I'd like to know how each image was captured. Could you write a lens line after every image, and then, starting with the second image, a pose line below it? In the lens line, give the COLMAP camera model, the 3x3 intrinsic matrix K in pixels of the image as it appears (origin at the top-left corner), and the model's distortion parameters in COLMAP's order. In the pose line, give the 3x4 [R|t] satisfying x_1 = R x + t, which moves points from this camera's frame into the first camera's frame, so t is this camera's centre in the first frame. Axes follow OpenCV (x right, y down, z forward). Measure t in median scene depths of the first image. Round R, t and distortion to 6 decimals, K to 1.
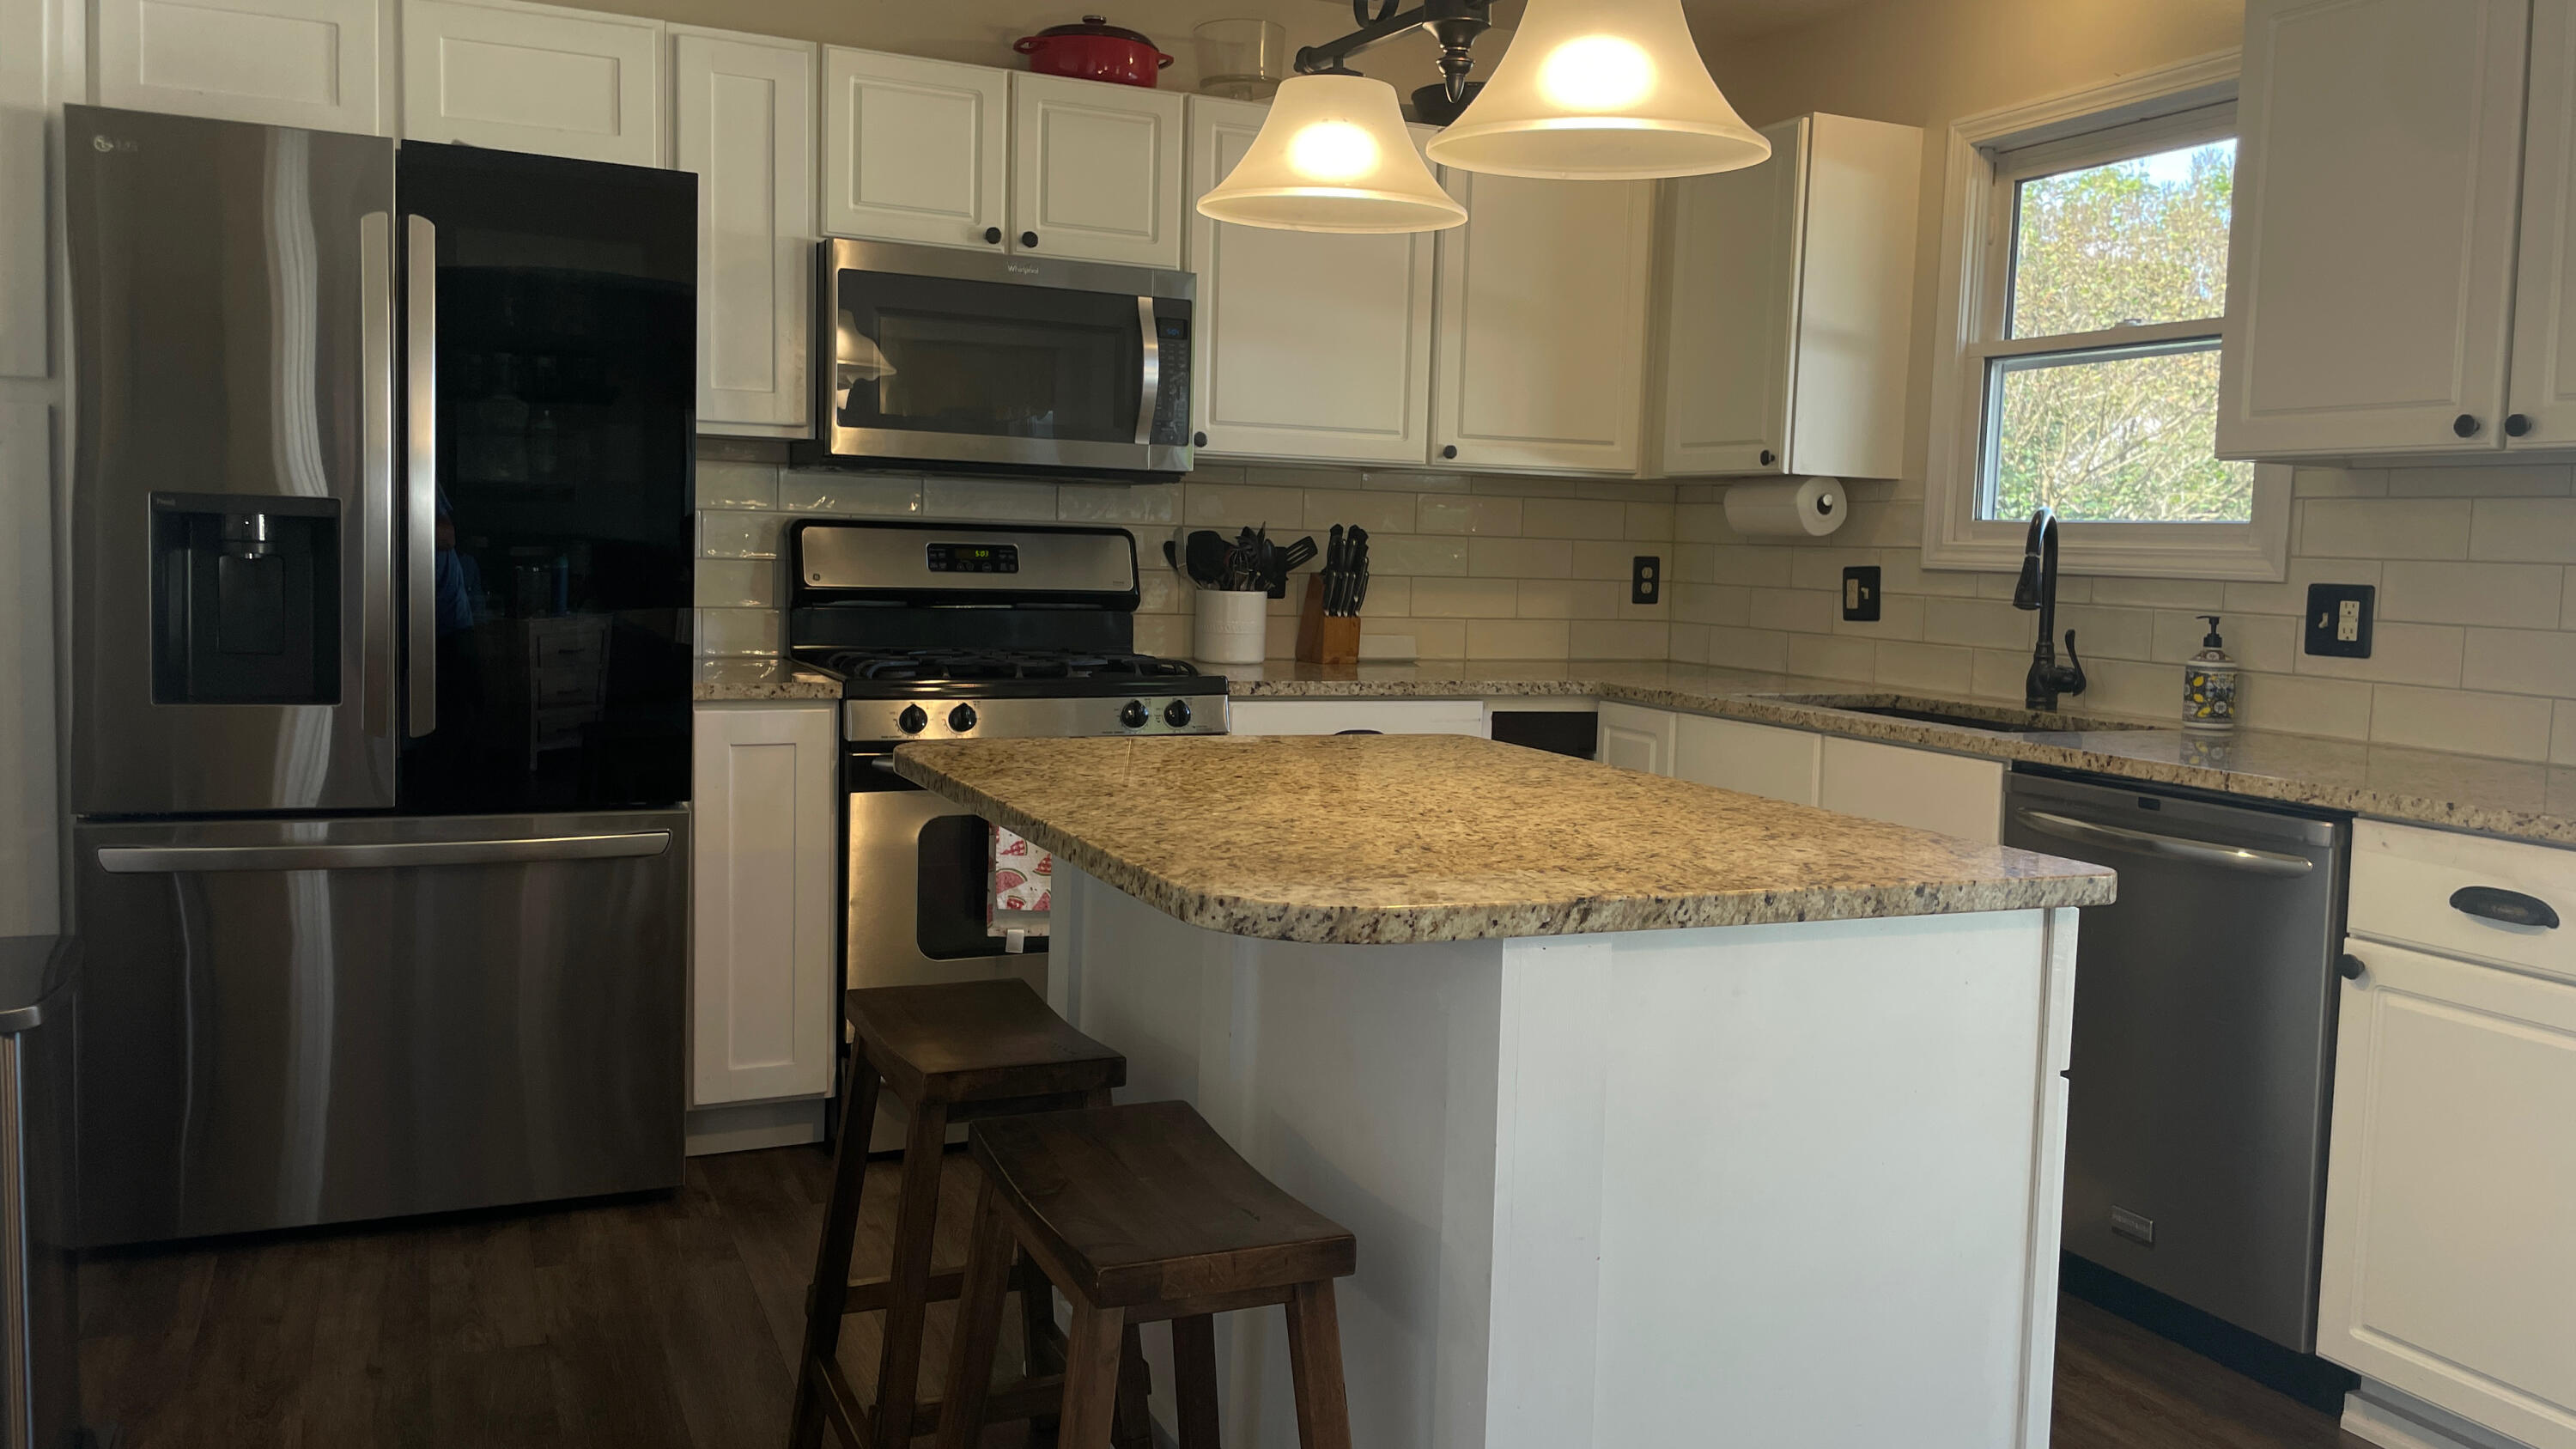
lens RADIAL K [[1966.3, 0, 1288.7], [0, 1966.3, 717.0], [0, 0, 1]] dist [0.105561, -0.157718]
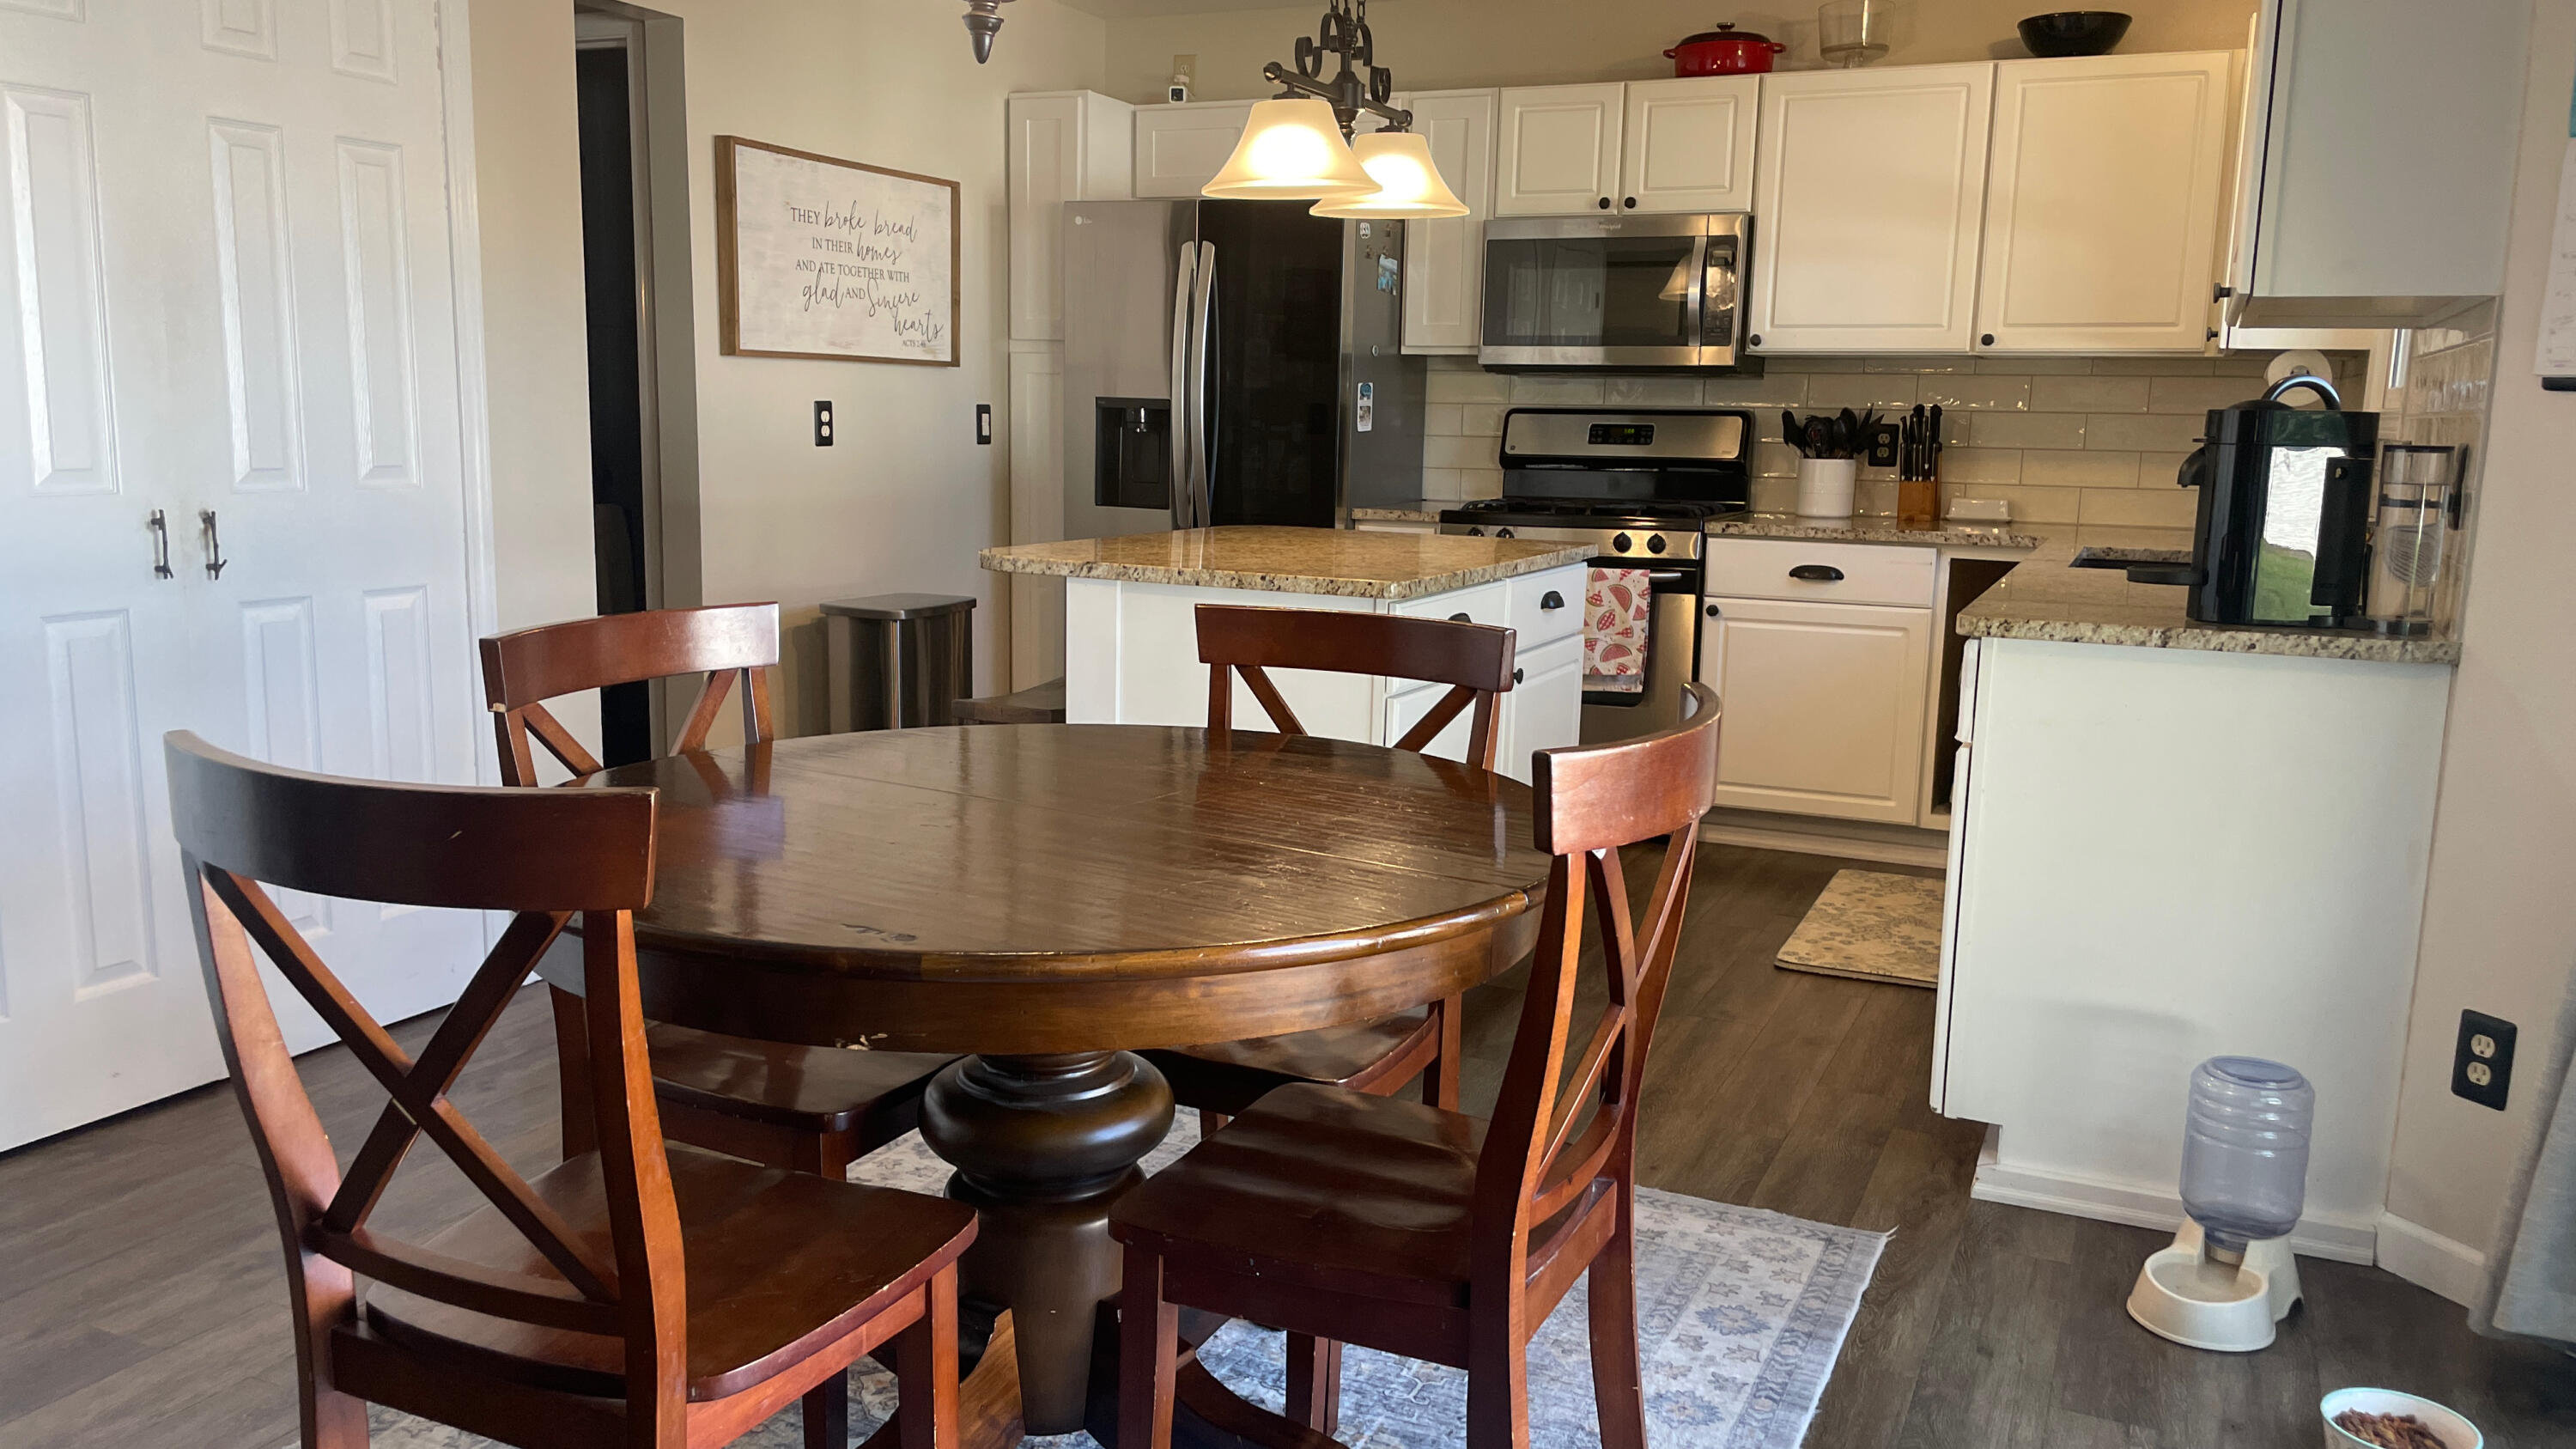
lens RADIAL K [[1991.9, 0, 1271.2], [0, 1991.9, 756.1], [0, 0, 1]] dist [0.115835, -0.173900]
pose [[0.650288, 0.114066, -0.751075, 0.794468], [-0.070295, 0.993457, 0.090014, 0.036834], [0.756428, -0.005738, 0.654052, -0.124393]]
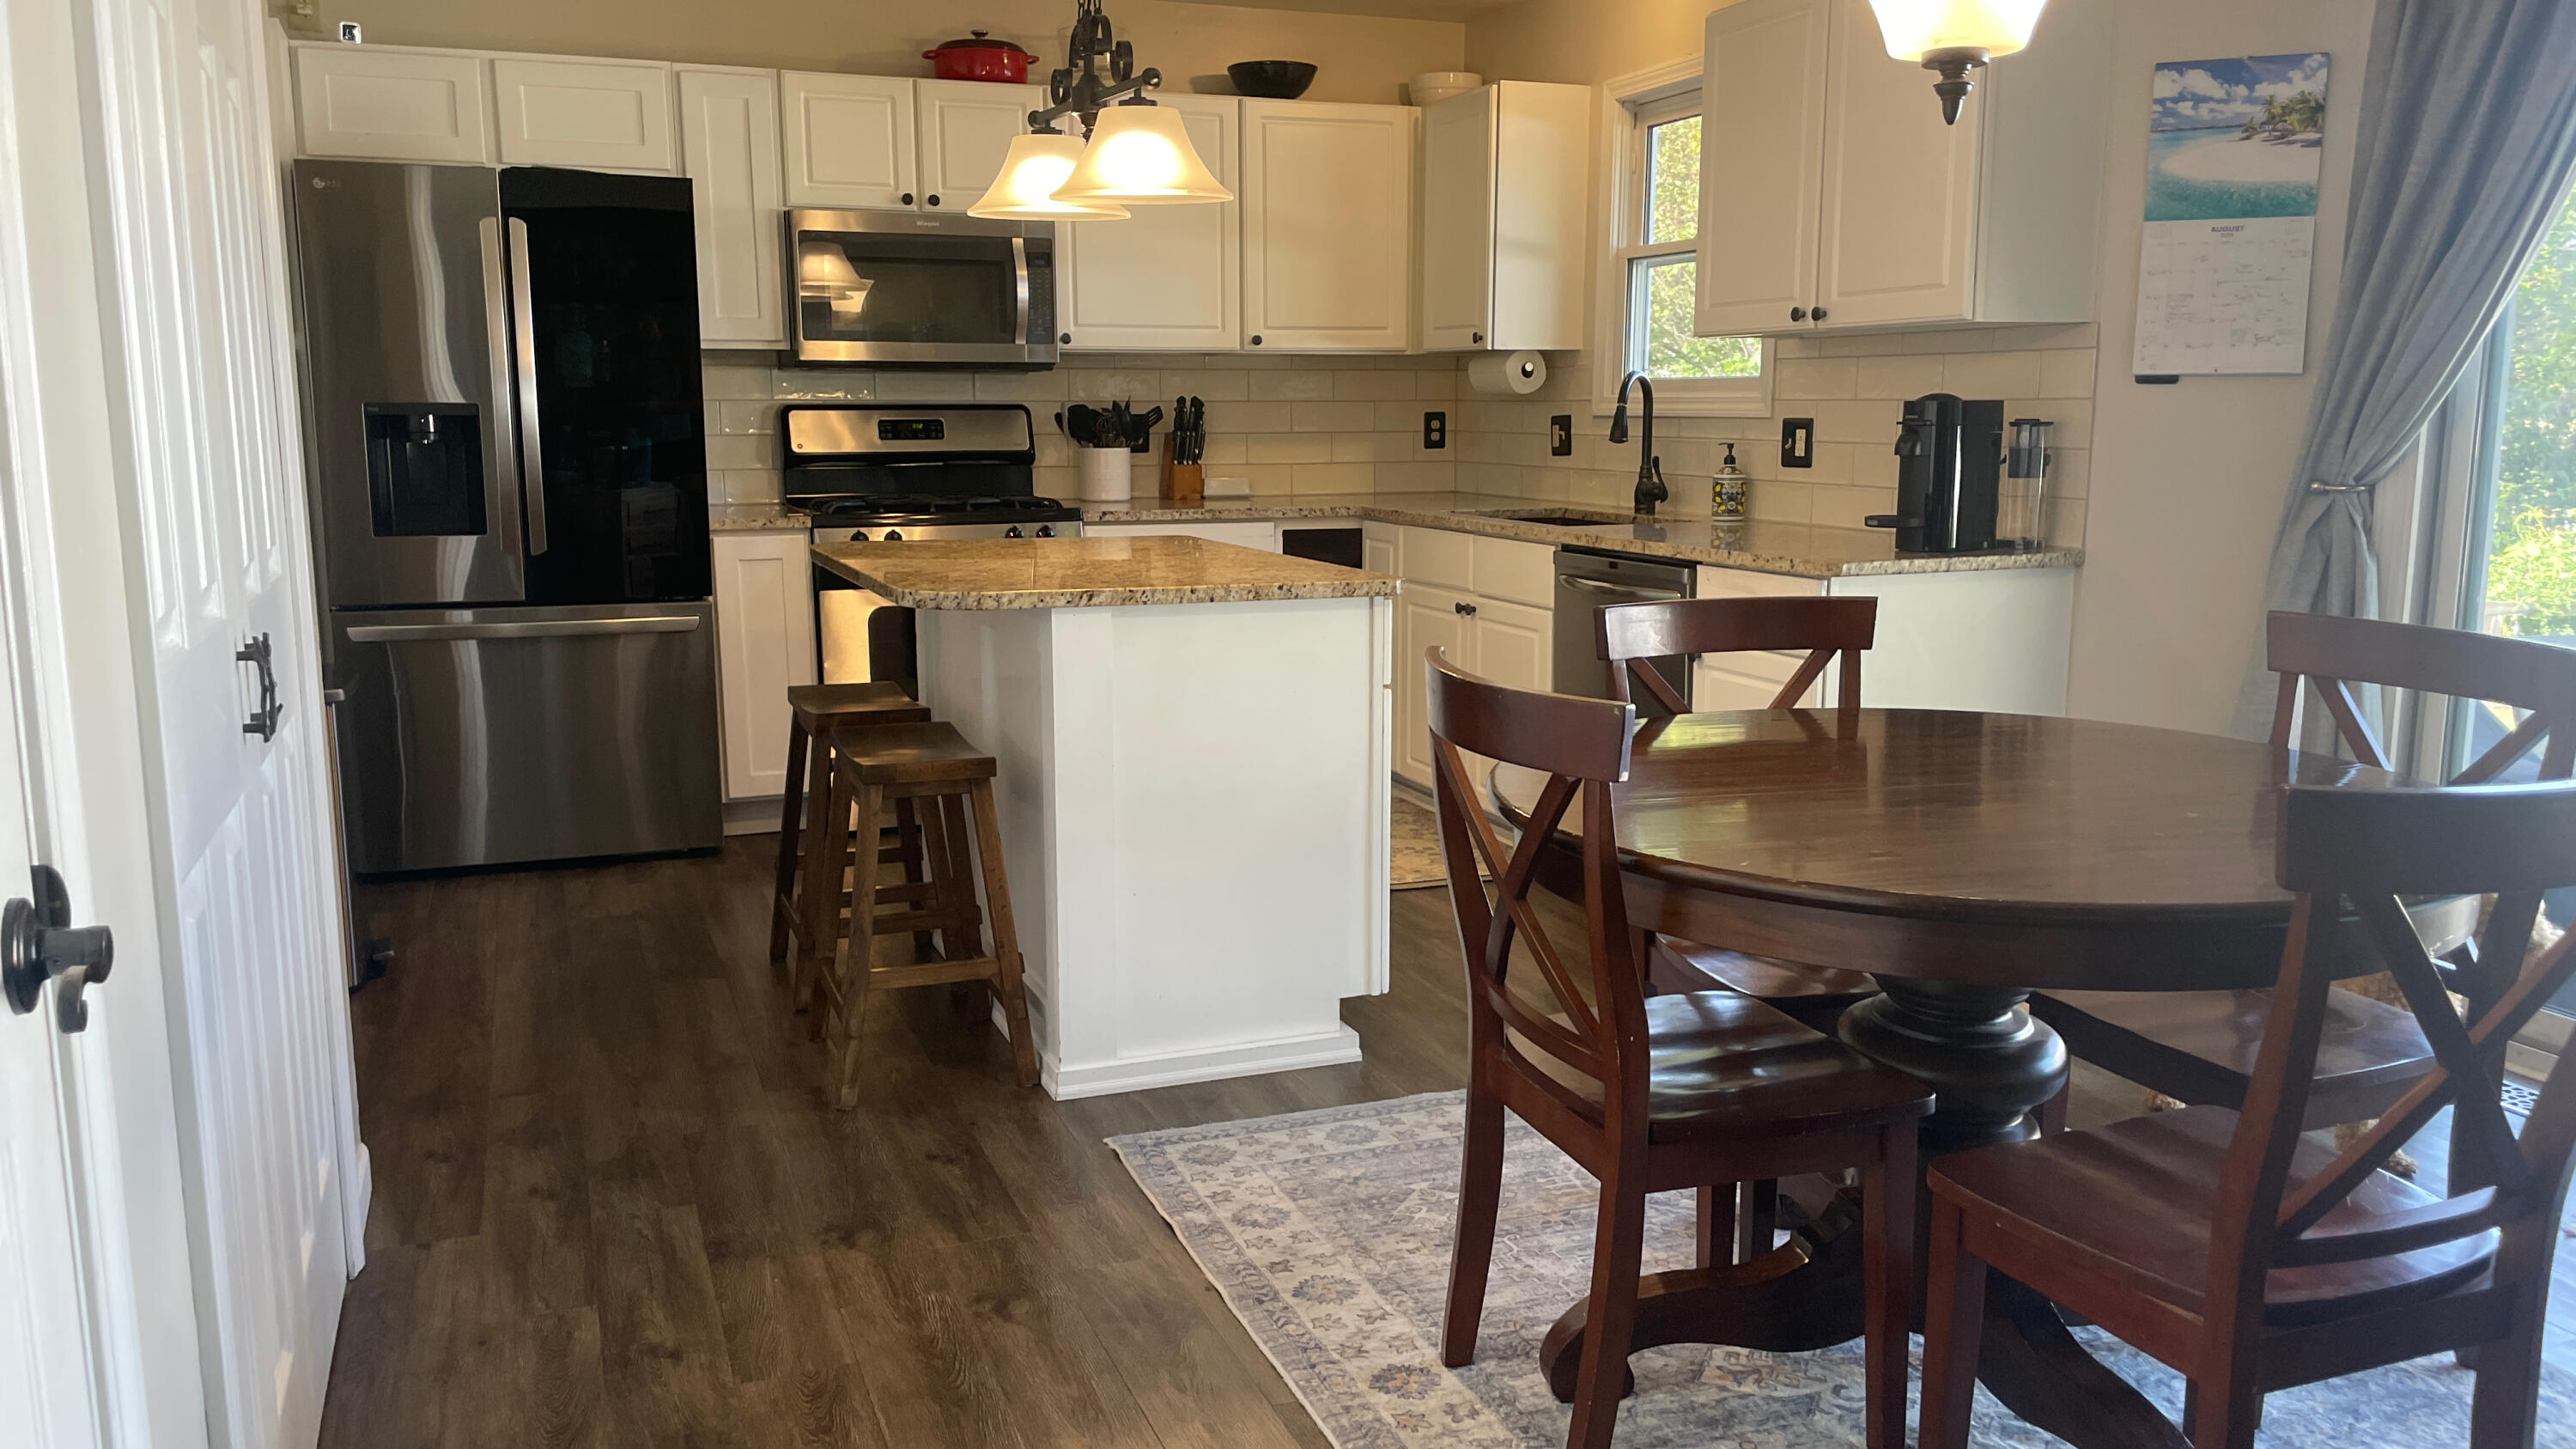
lens RADIAL K [[1991.9, 0, 1271.2], [0, 1991.9, 756.1], [0, 0, 1]] dist [0.115835, -0.173900]
pose [[0.997600, -0.021766, -0.065723, 0.189835], [0.027397, 0.995917, 0.086021, 0.036394], [0.063583, -0.087616, 0.994123, -0.436828]]
